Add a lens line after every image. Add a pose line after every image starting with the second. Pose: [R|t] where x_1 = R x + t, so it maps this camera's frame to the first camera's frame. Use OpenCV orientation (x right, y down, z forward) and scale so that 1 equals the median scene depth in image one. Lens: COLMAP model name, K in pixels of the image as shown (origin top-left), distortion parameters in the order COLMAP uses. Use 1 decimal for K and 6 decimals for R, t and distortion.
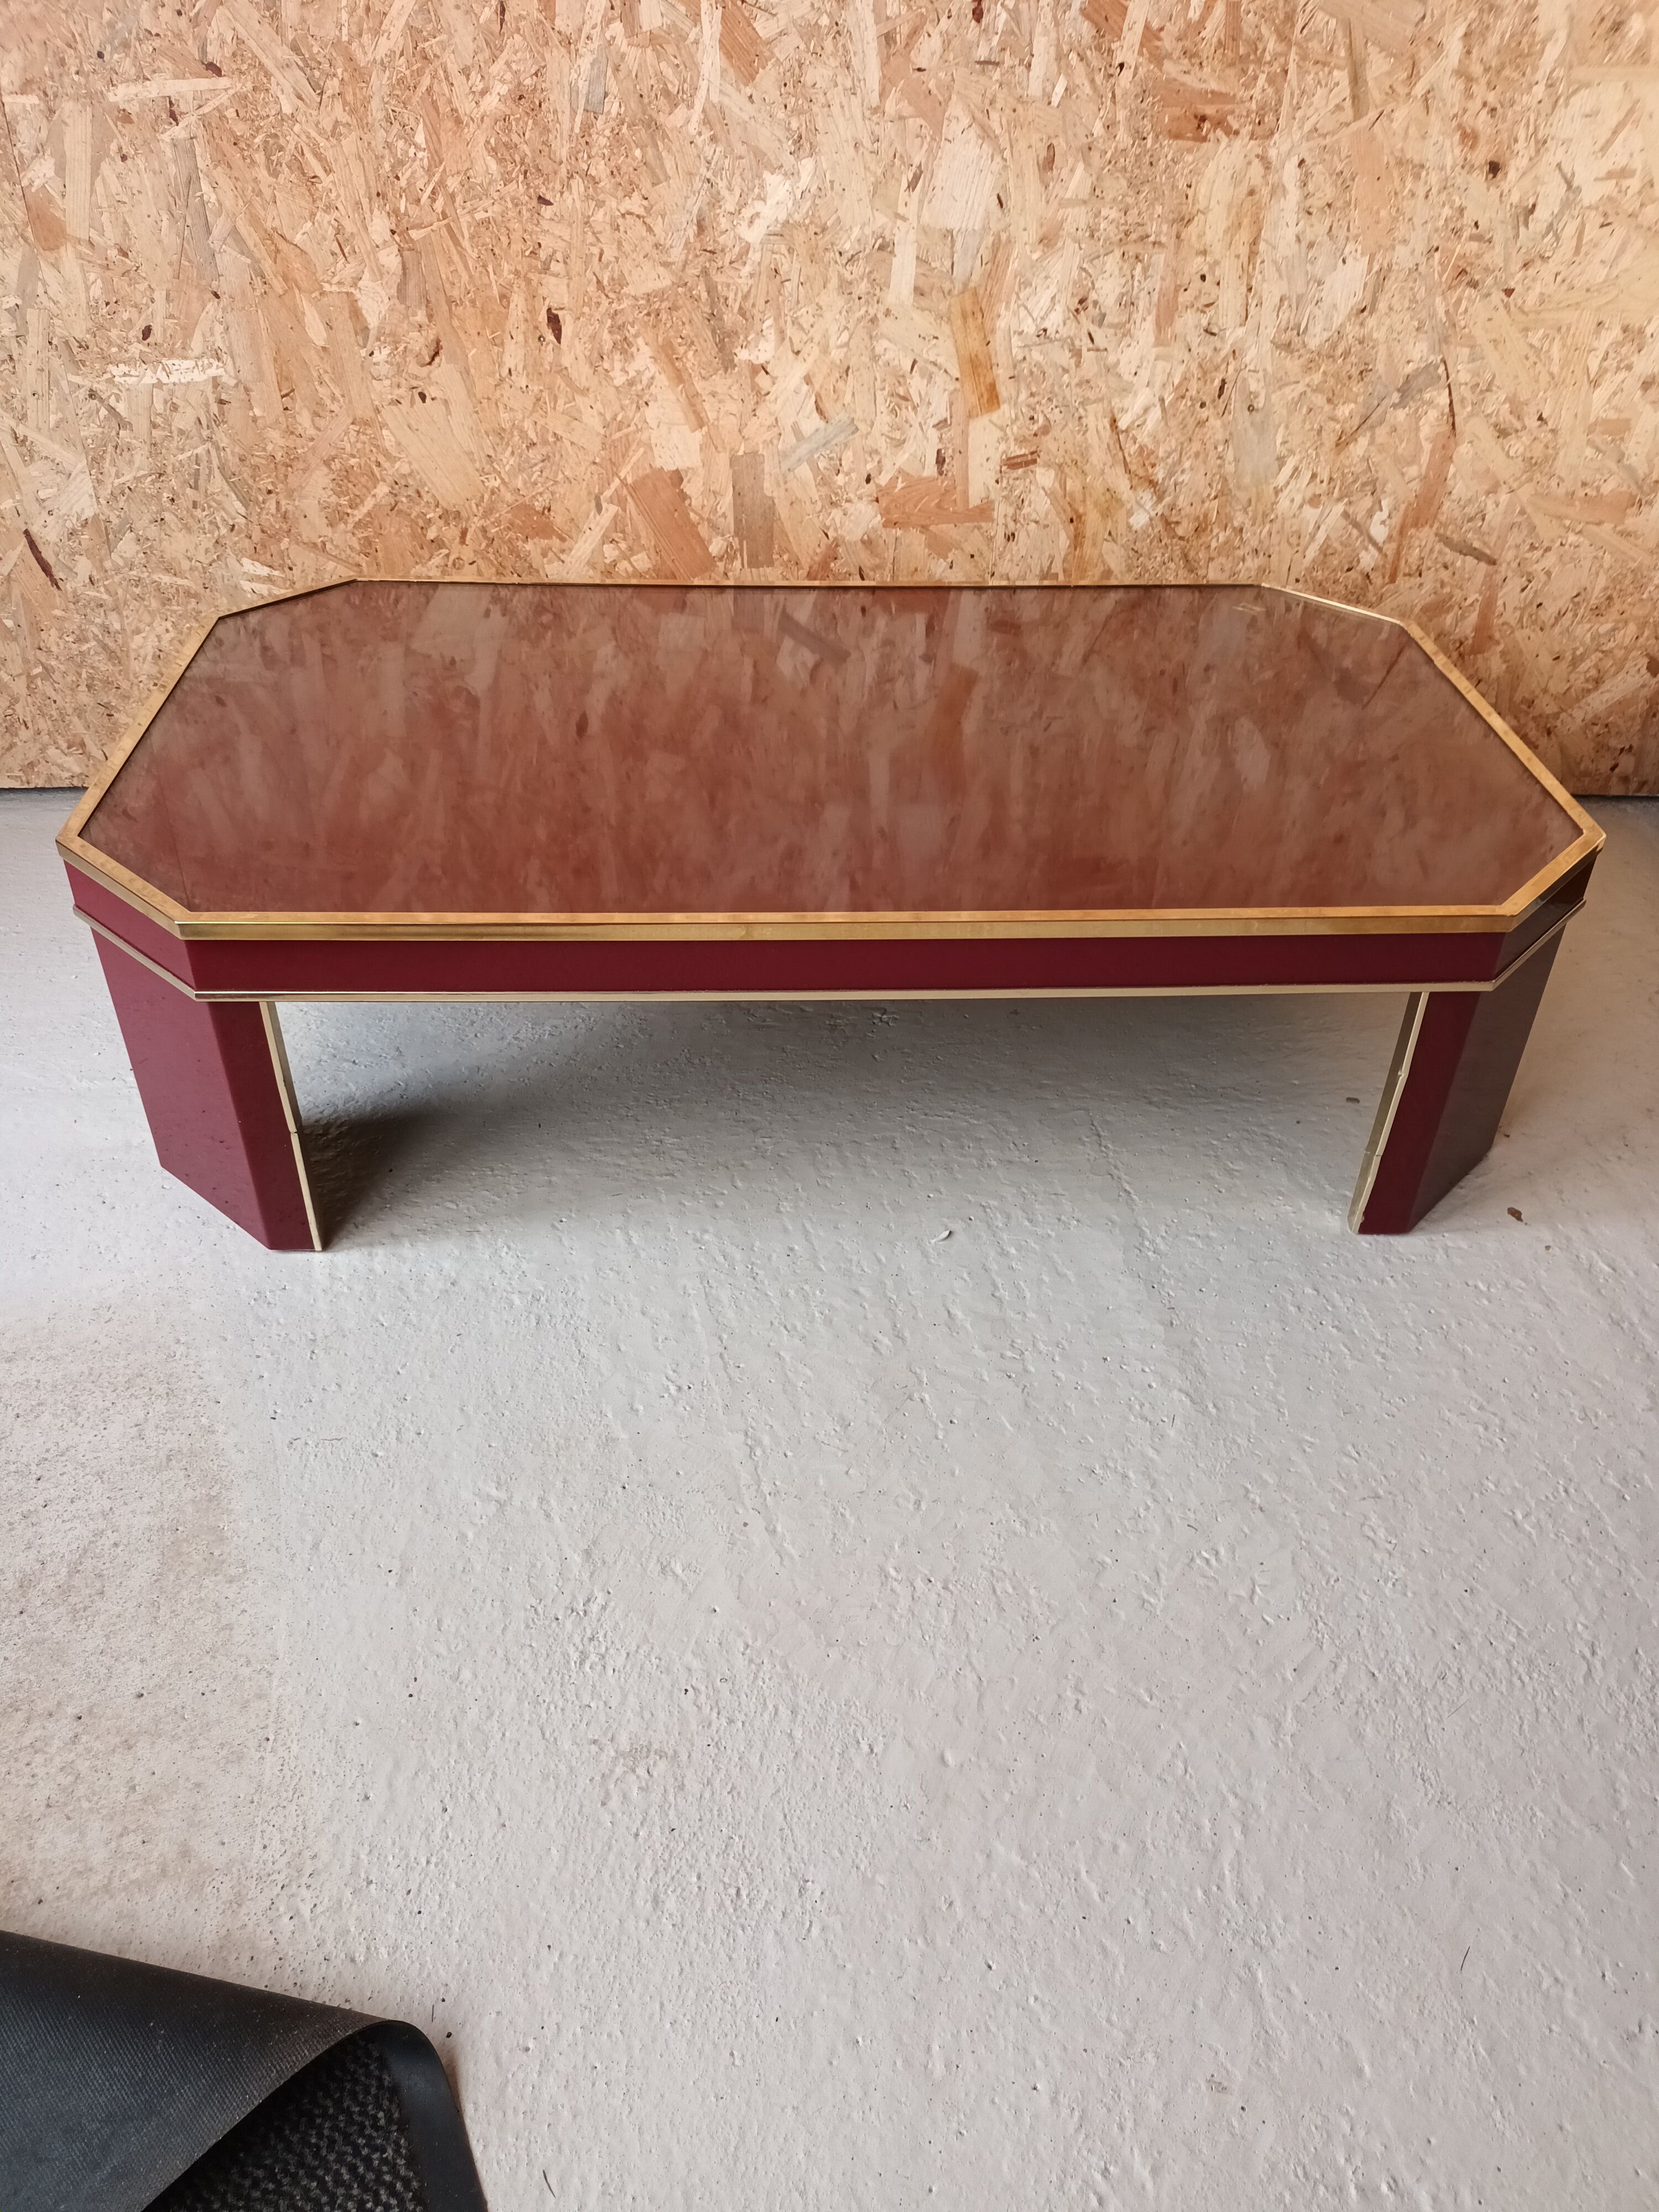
lens RADIAL K [[1659.2, 0, 819.4], [0, 1659.2, 1115.8], [0, 0, 1]] dist [0.026475, -0.039500]
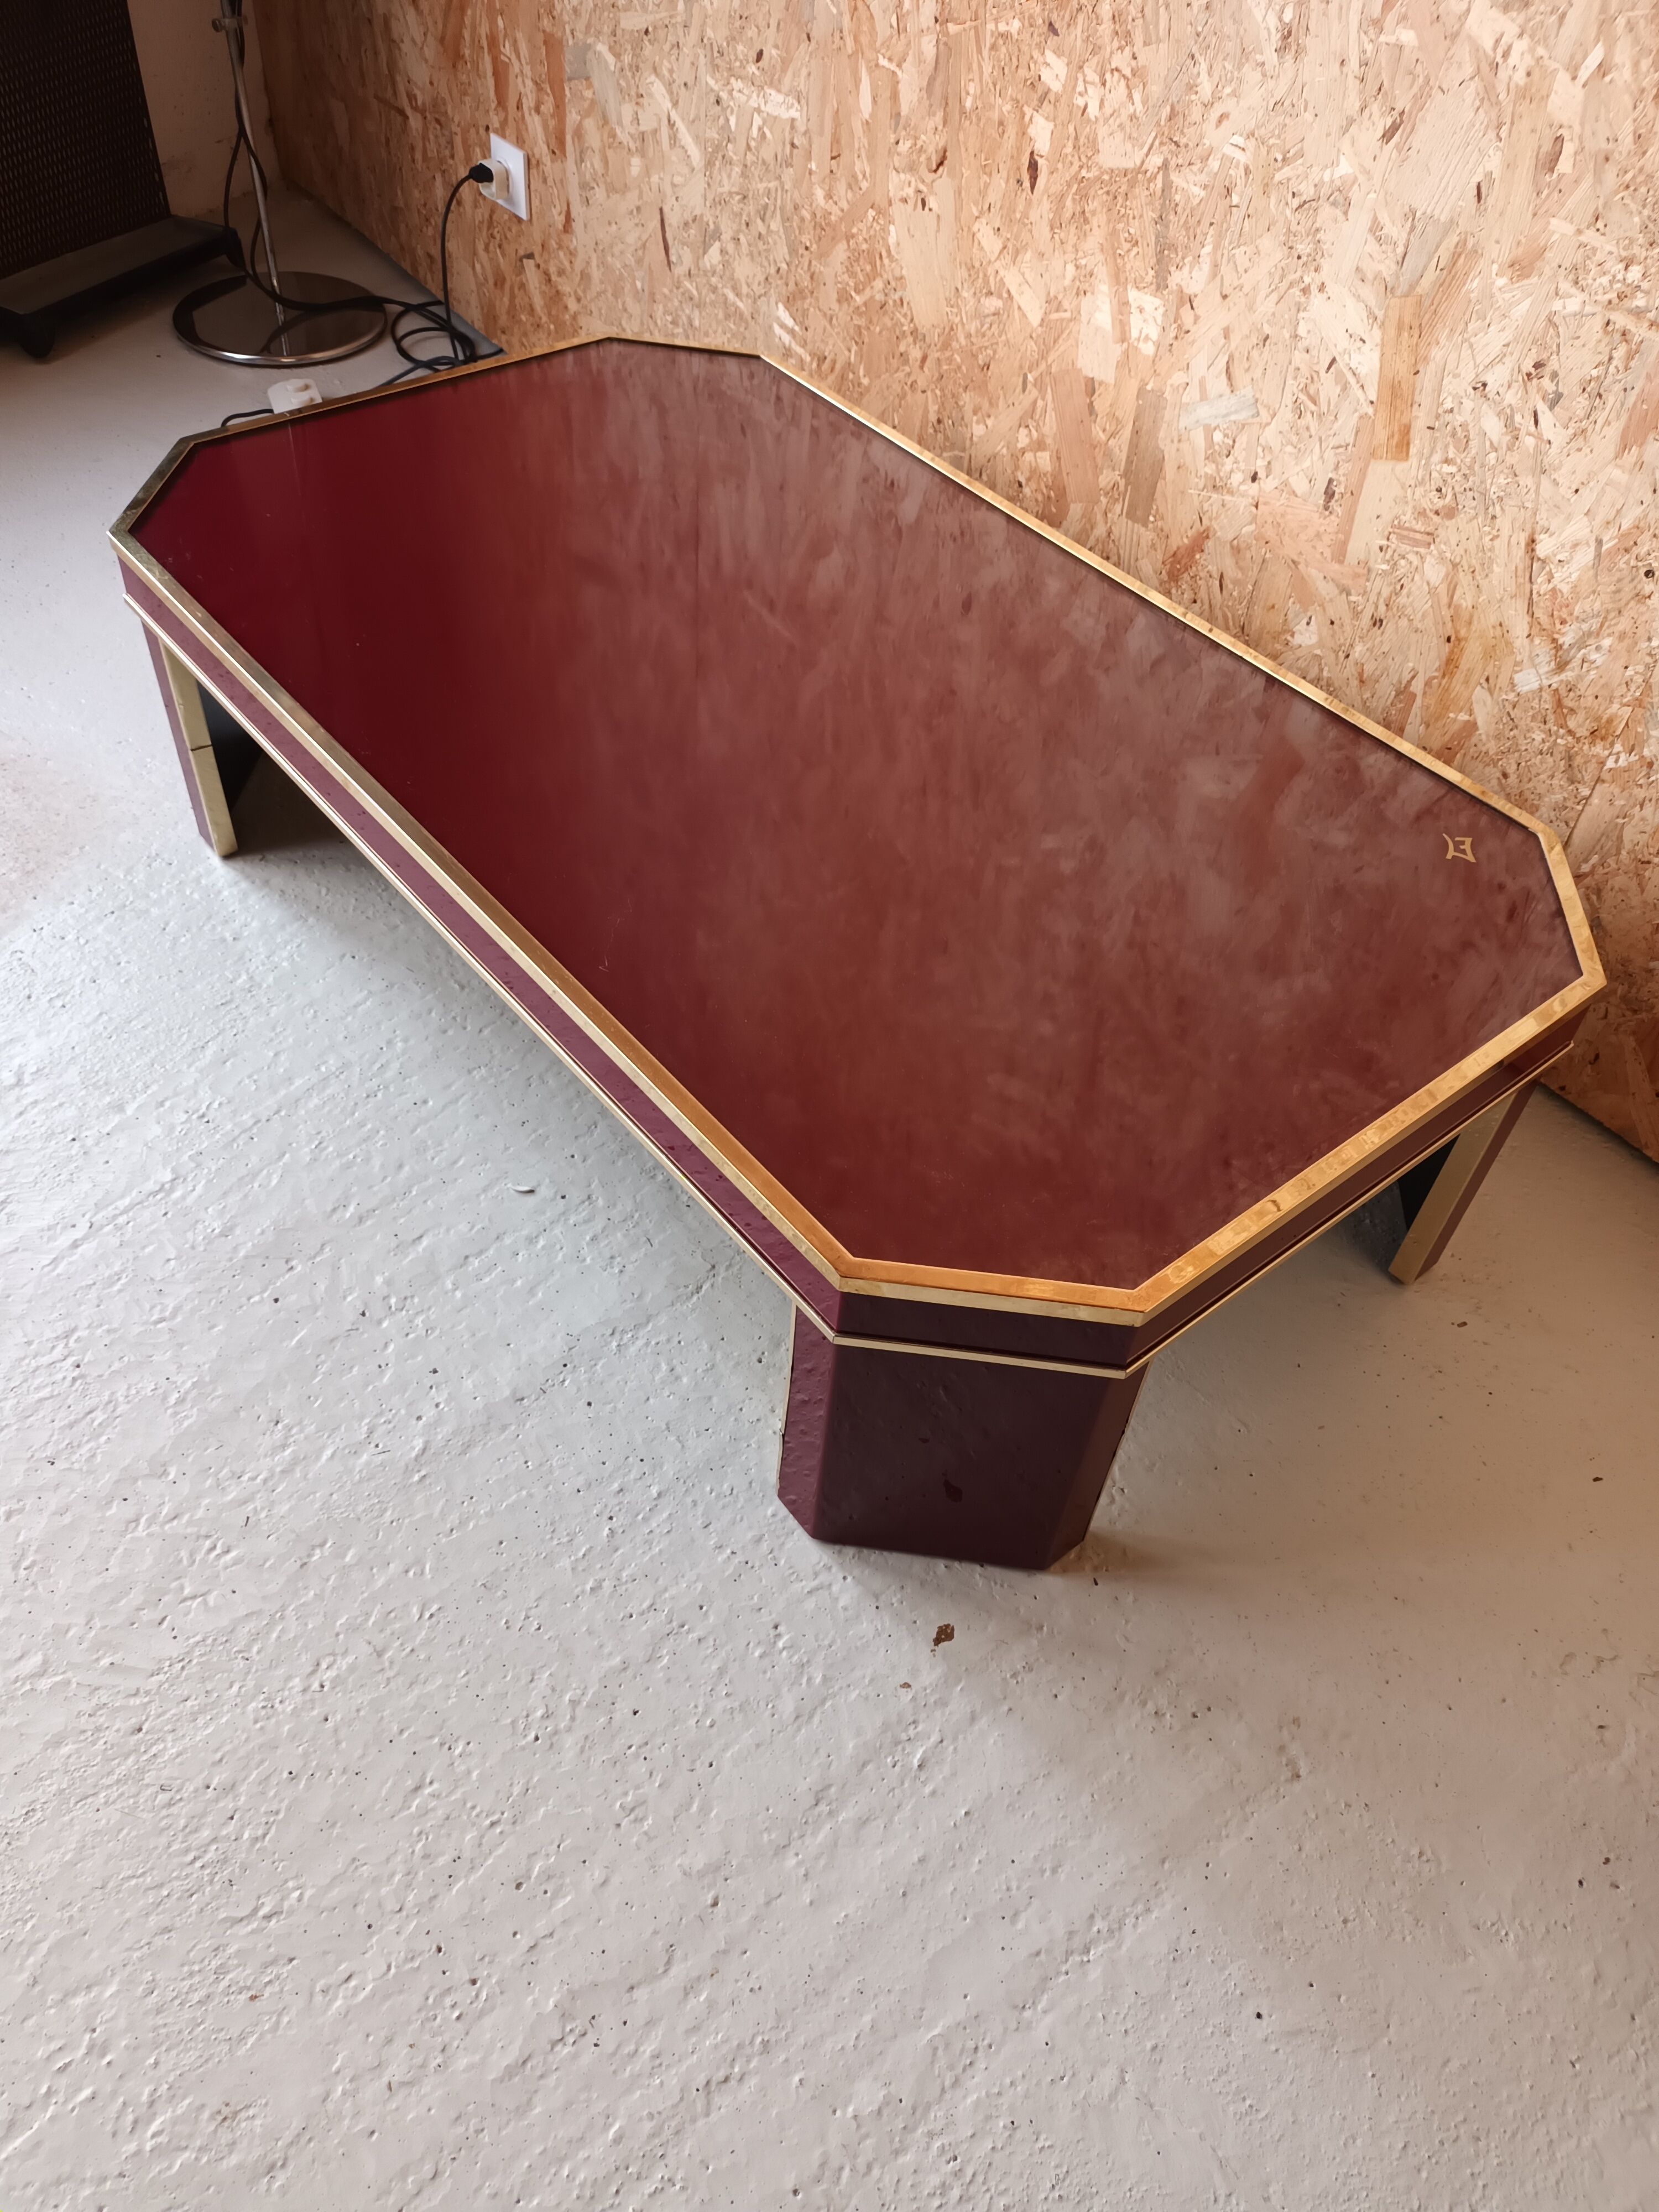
lens RADIAL K [[1659.2, 0, 816.7], [0, 1659.2, 1115.1], [0, 0, 1]] dist [0.026475, -0.039500]
pose [[0.595742, 0.605571, -0.527613, 0.533341], [-0.530147, 0.789958, 0.308076, -0.282512], [0.603354, 0.096178, 0.791652, 0.267639]]
